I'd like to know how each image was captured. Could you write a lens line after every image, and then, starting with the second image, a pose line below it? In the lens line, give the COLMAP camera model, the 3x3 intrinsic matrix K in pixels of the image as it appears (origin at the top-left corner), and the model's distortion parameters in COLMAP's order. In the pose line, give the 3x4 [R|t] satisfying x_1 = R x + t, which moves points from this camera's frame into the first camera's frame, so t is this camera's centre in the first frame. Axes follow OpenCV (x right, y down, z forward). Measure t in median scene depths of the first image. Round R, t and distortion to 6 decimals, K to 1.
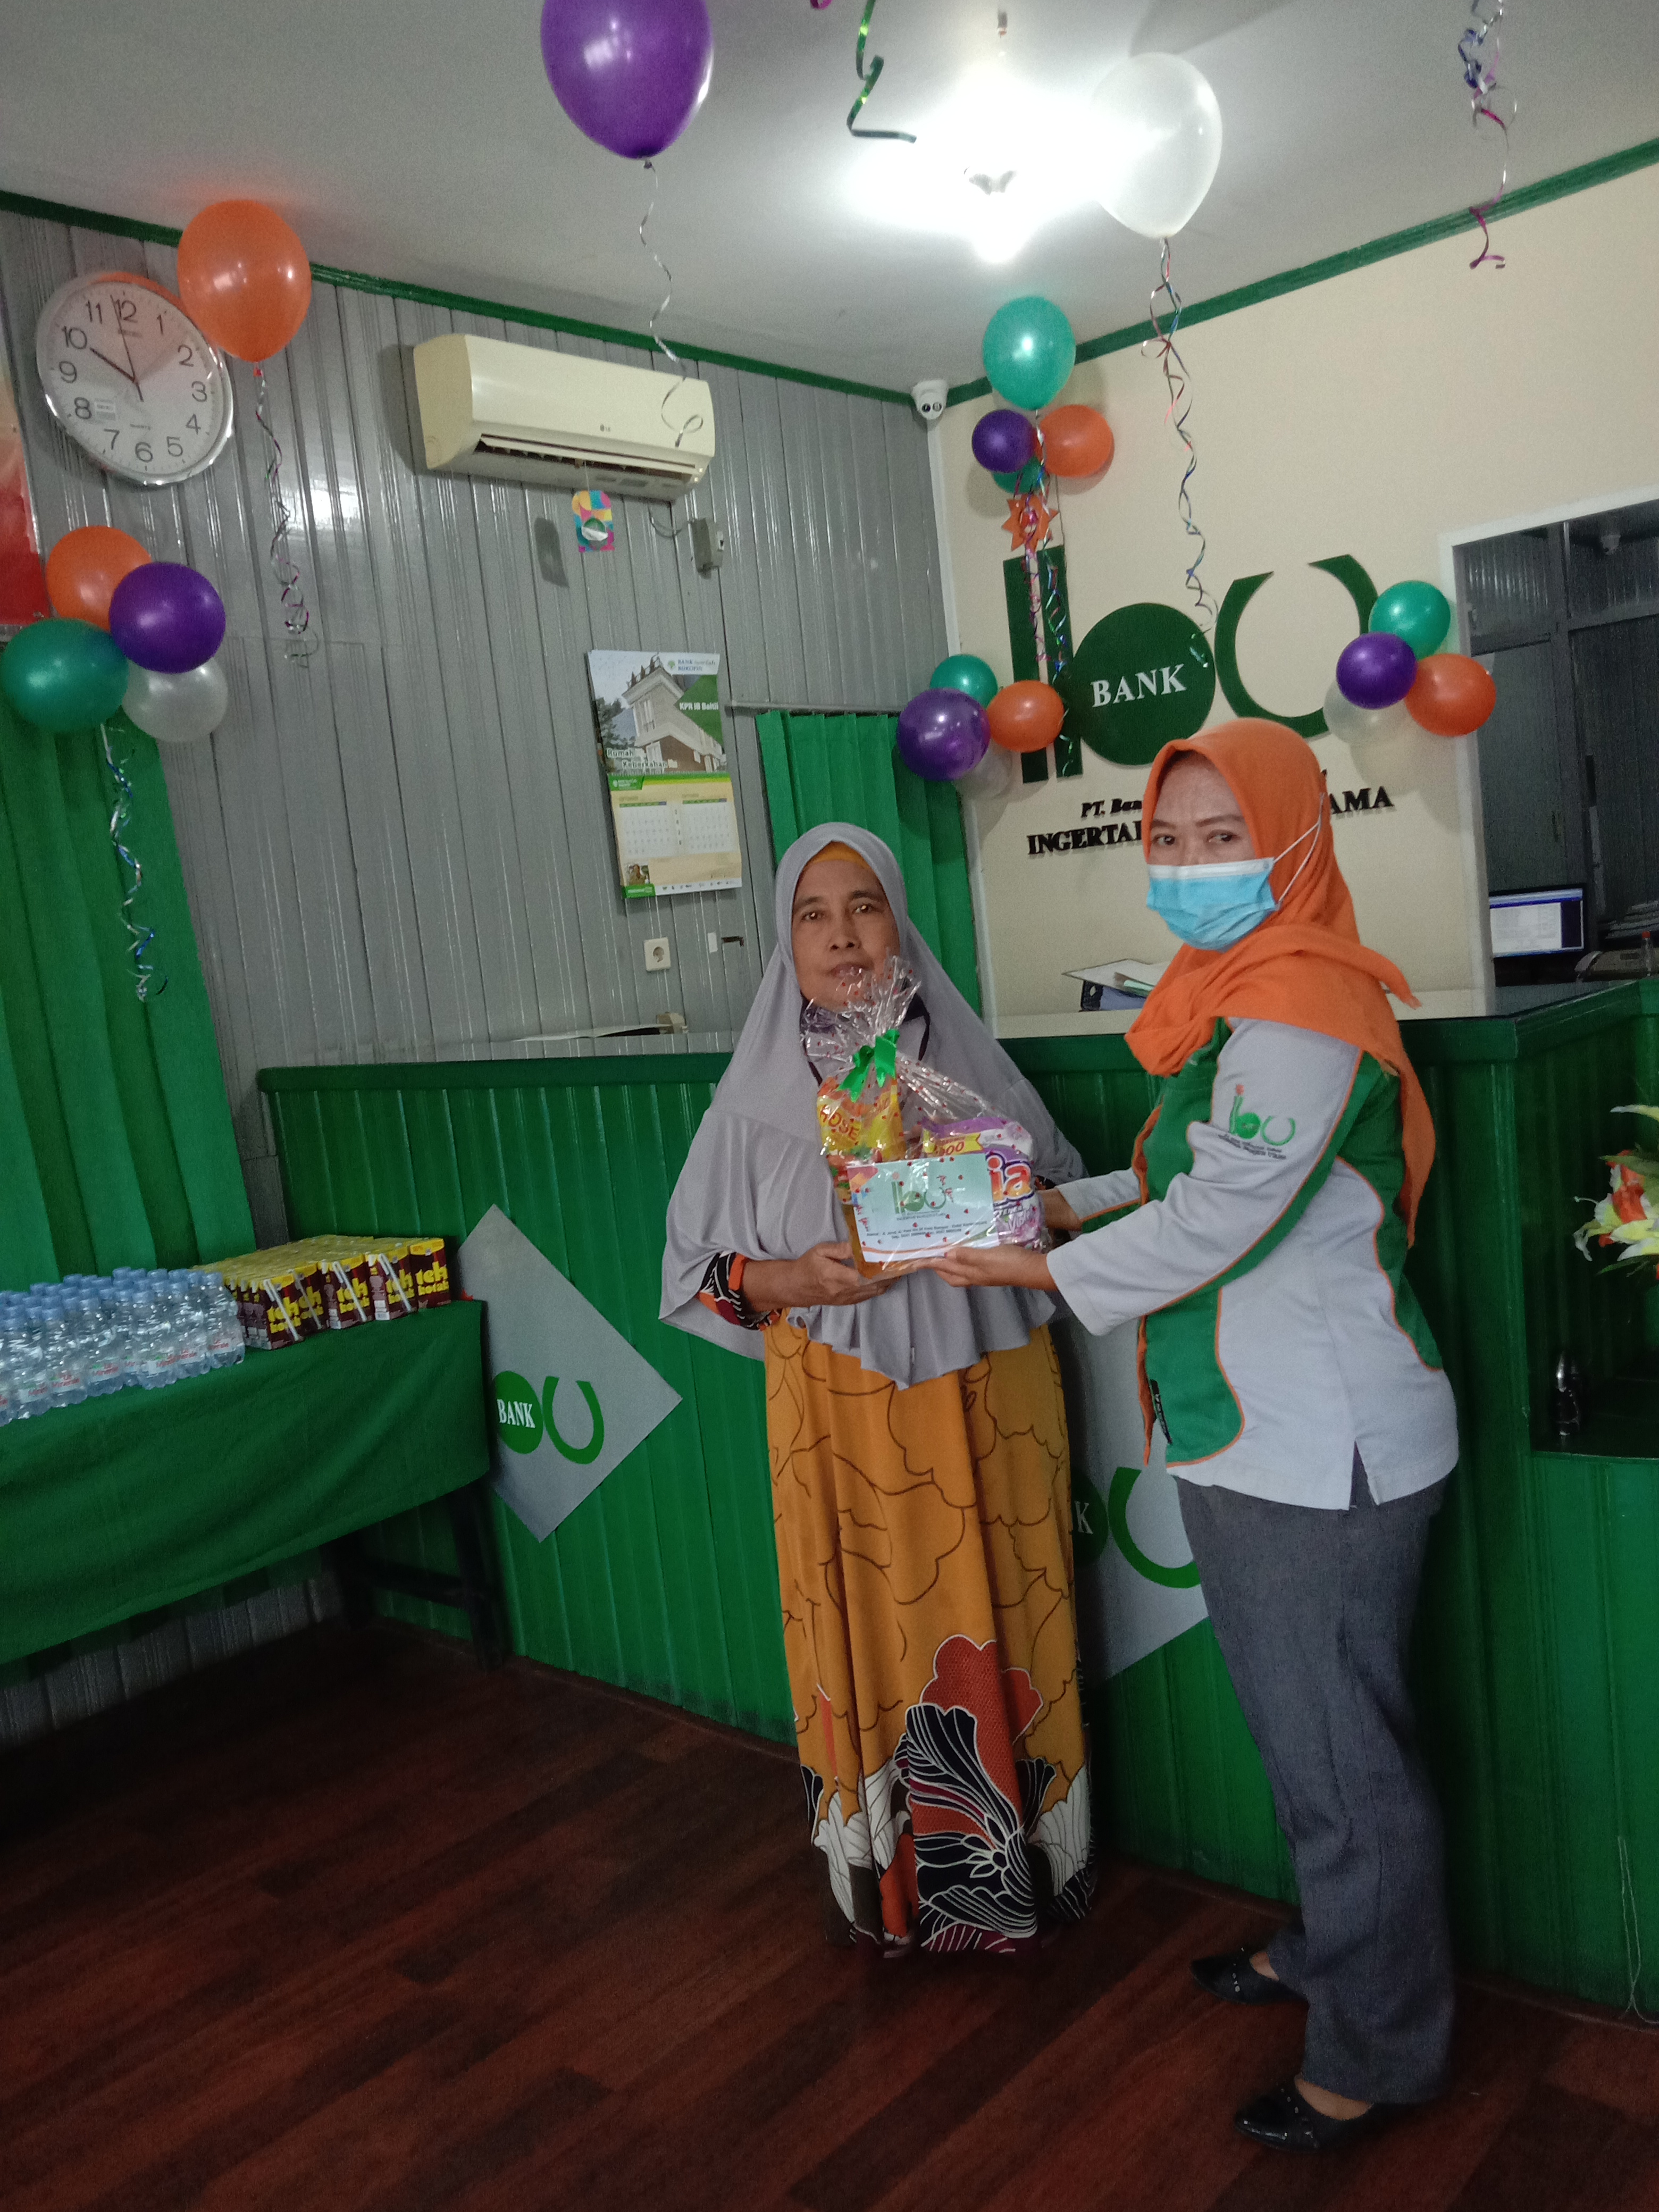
lens RADIAL K [[1768.9, 0, 861.3], [0, 1768.9, 1113.7], [0, 0, 1]] dist [0.004950, -0.067200]
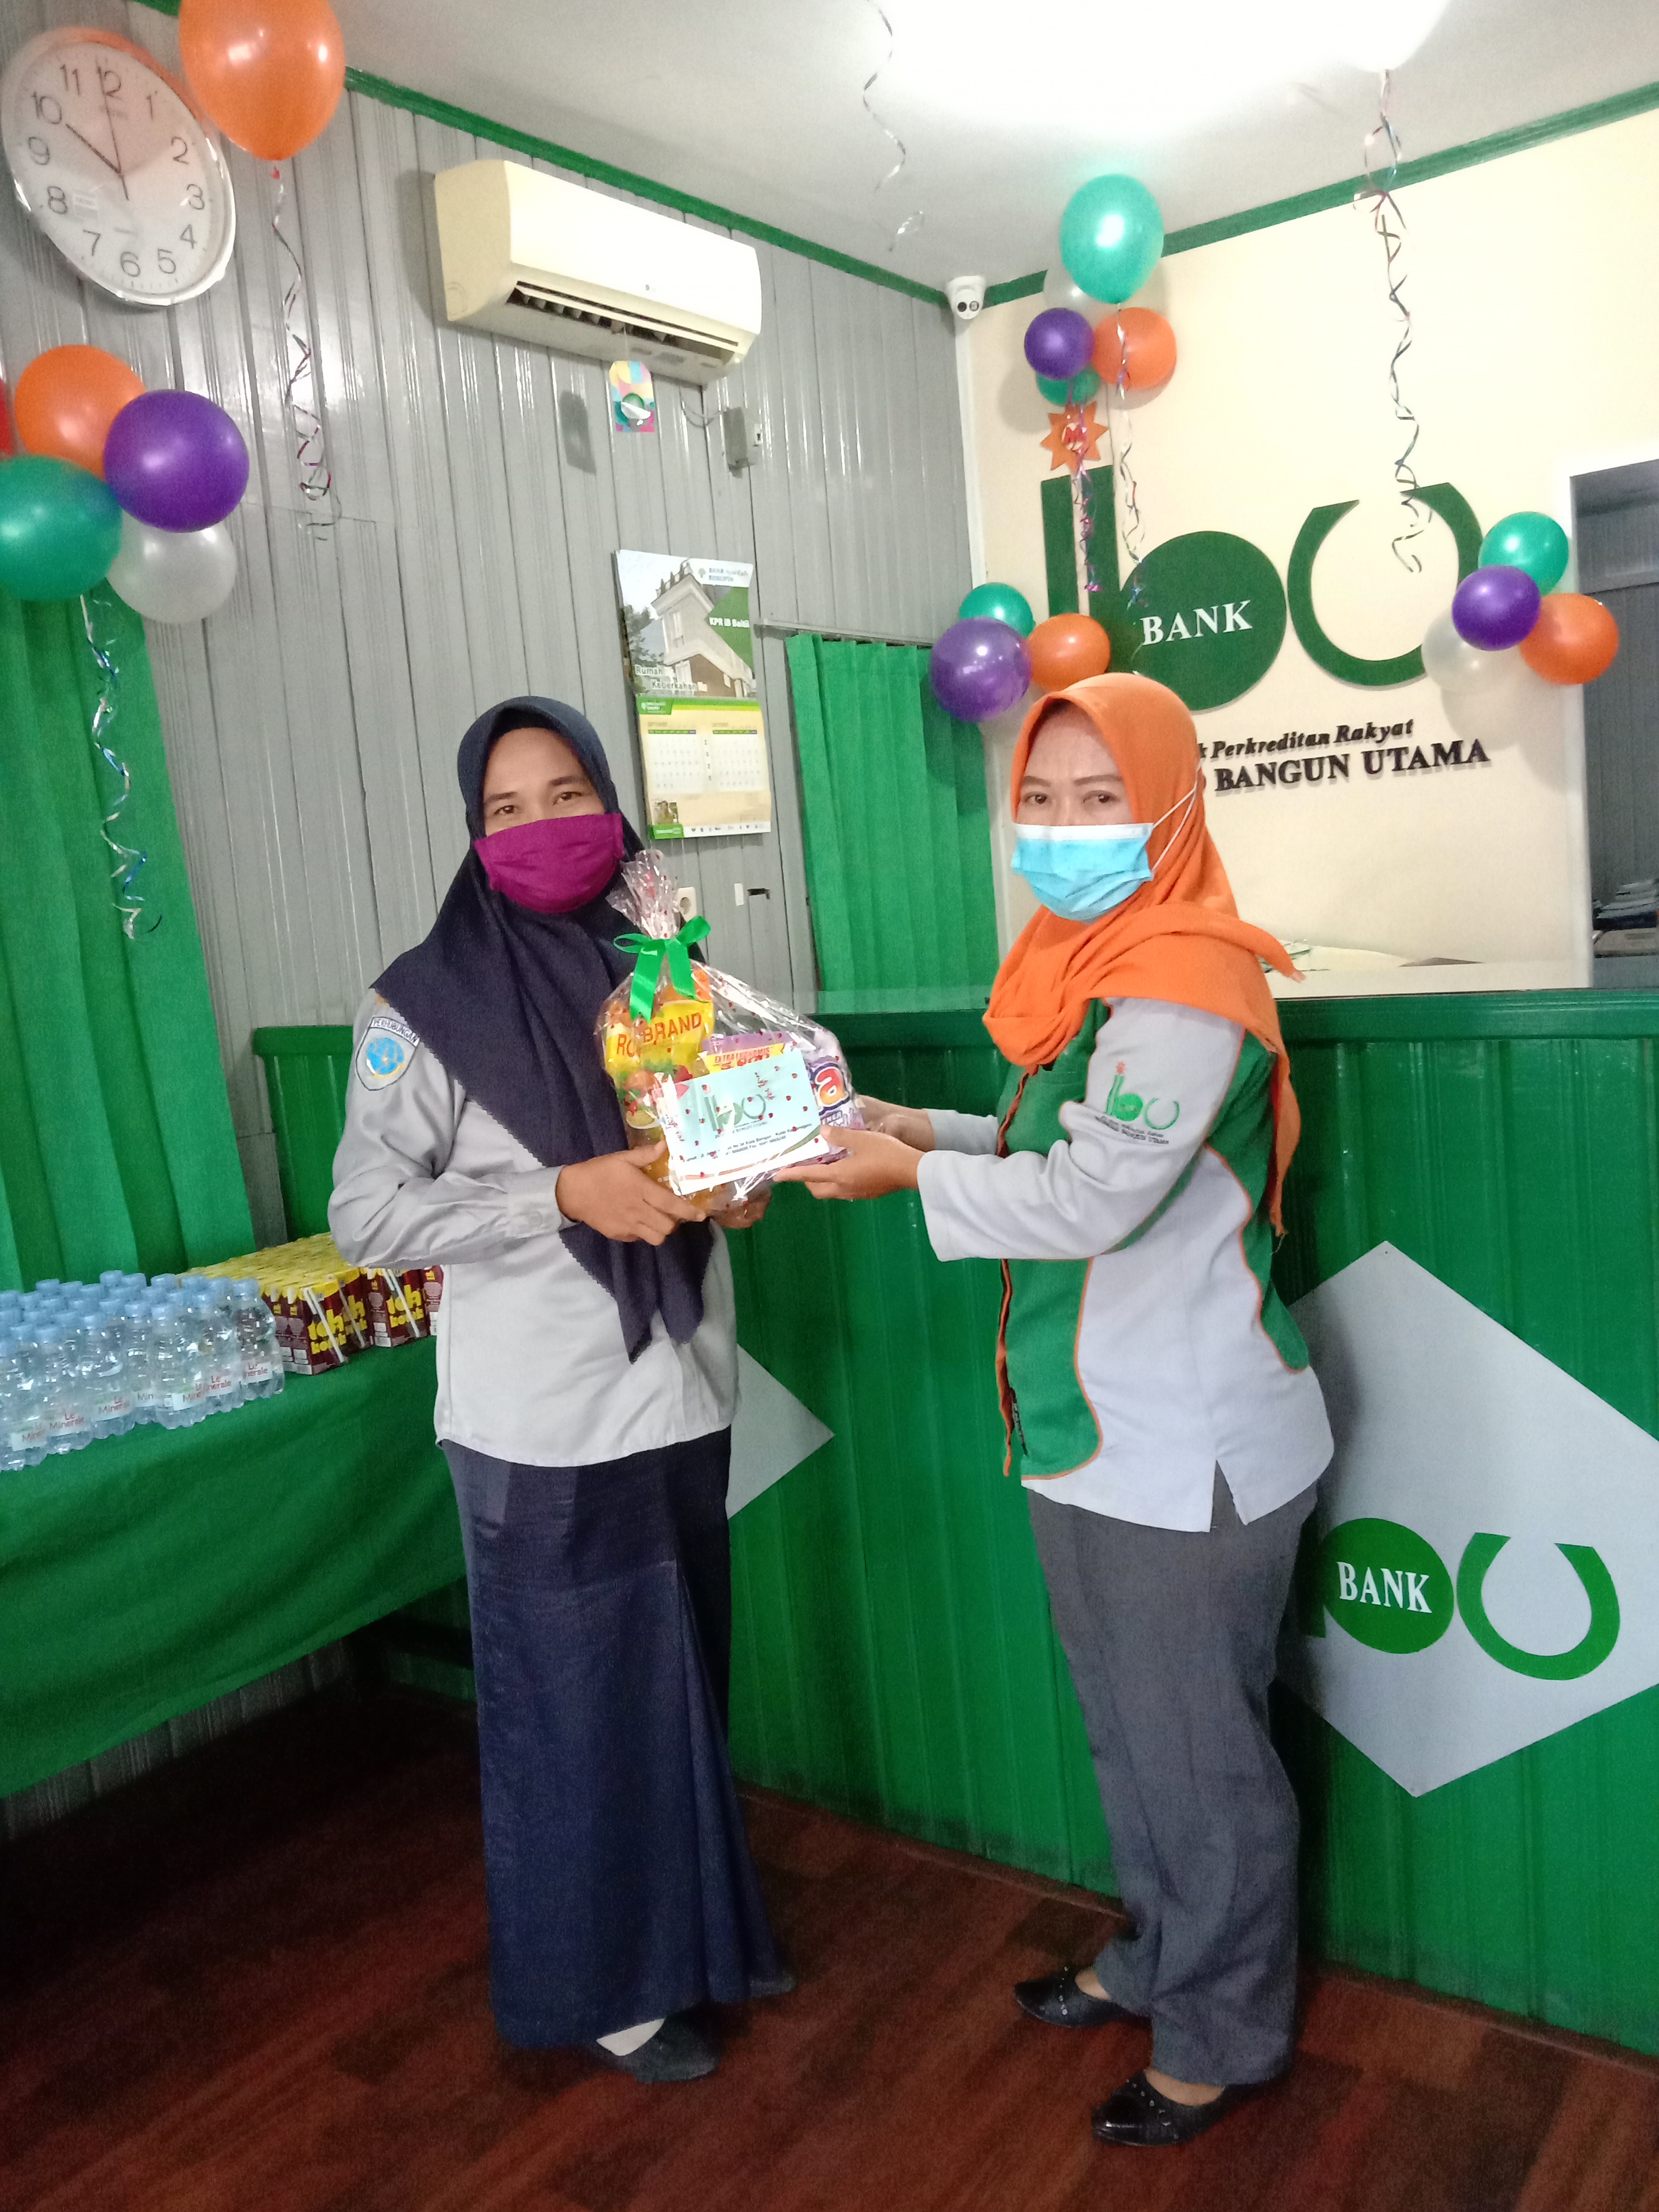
lens RADIAL K [[1759.6, 0, 829.5], [0, 1759.6, 1106.0], [0, 0, 1]] dist [-0.019064, -0.003584]
pose [[0.994702, 0.010039, 0.102310, -0.135746], [-0.010833, 0.999915, 0.007210, 0.002039], [-0.102229, -0.008280, 0.994726, 0.134927]]
